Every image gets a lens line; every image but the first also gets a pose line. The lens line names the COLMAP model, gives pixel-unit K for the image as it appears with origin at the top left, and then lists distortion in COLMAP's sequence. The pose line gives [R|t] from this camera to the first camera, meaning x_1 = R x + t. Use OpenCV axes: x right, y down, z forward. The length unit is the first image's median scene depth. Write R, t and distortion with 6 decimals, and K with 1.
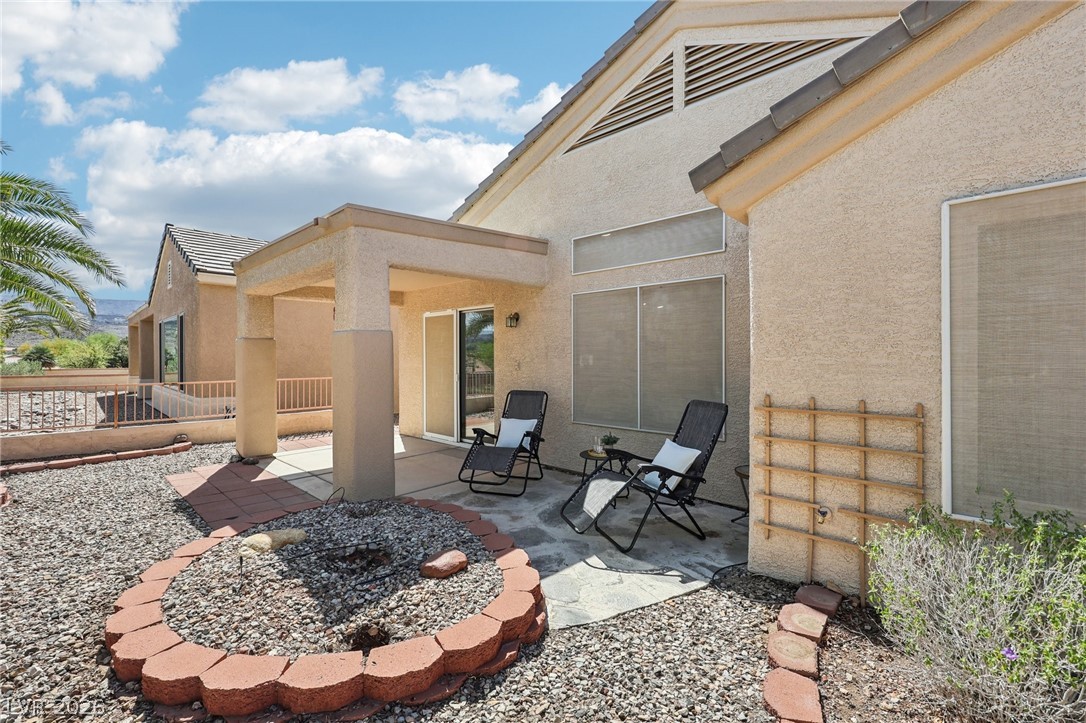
lens RADIAL K [[459.0, 0, 543.0], [0, 459.0, 361.5], [0, 0, 1]] dist [-0.002610, -0.000002]
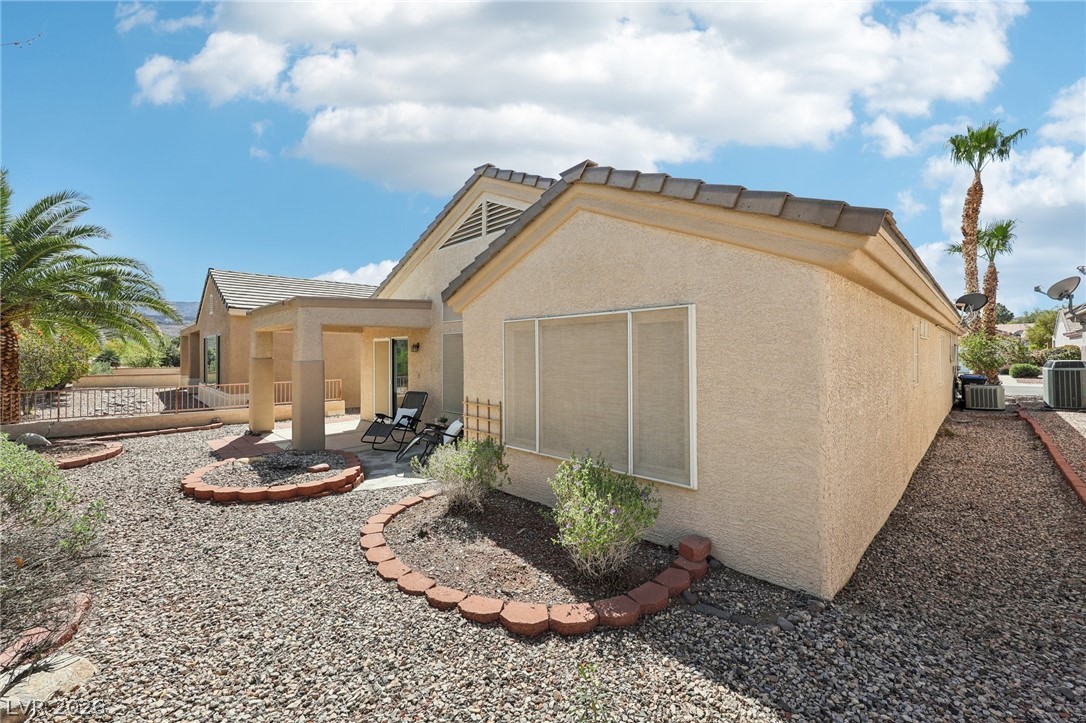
lens RADIAL K [[437.9, 0, 544.0], [0, 437.9, 353.6], [0, 0, 1]] dist [0.000749, 0.000078]
pose [[0.999266, -0.000737, -0.038296, 0.430226], [0.000431, 0.999968, -0.007992, -0.054076], [0.038301, 0.007970, 0.999234, -0.505888]]
